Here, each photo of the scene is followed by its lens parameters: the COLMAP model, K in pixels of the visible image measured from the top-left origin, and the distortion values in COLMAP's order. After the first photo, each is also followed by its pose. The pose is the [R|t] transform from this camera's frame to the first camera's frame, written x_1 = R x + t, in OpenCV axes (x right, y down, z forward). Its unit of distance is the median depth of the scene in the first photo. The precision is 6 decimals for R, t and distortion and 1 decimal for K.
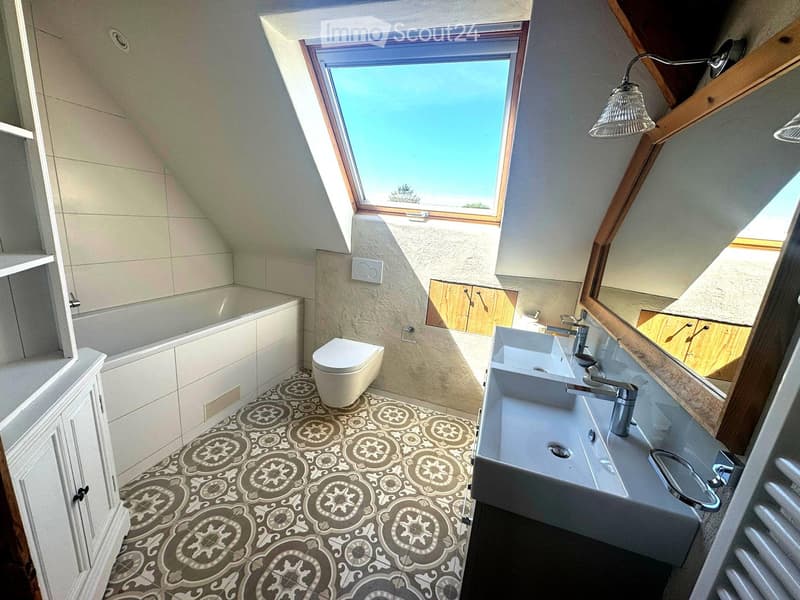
lens RADIAL K [[320.1, 0, 401.5], [0, 320.1, 300.5], [0, 0, 1]] dist [-0.001531, 0.000532]
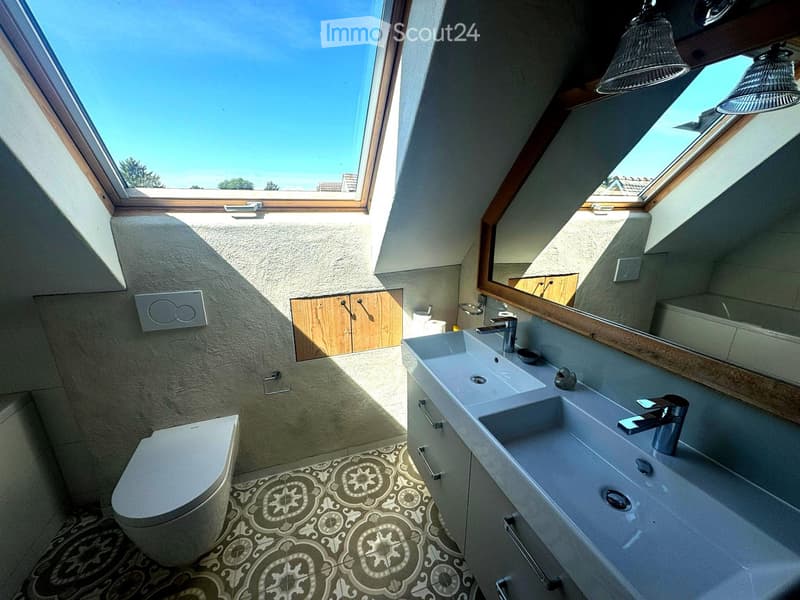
lens RADIAL K [[320.1, 0, 399.5], [0, 320.1, 300.8], [0, 0, 1]] dist [-0.001531, 0.000532]
pose [[0.784039, -0.263835, 0.561848, -0.114236], [0.220961, 0.964507, 0.144575, -0.112279], [-0.580051, 0.010794, 0.814509, 0.304154]]
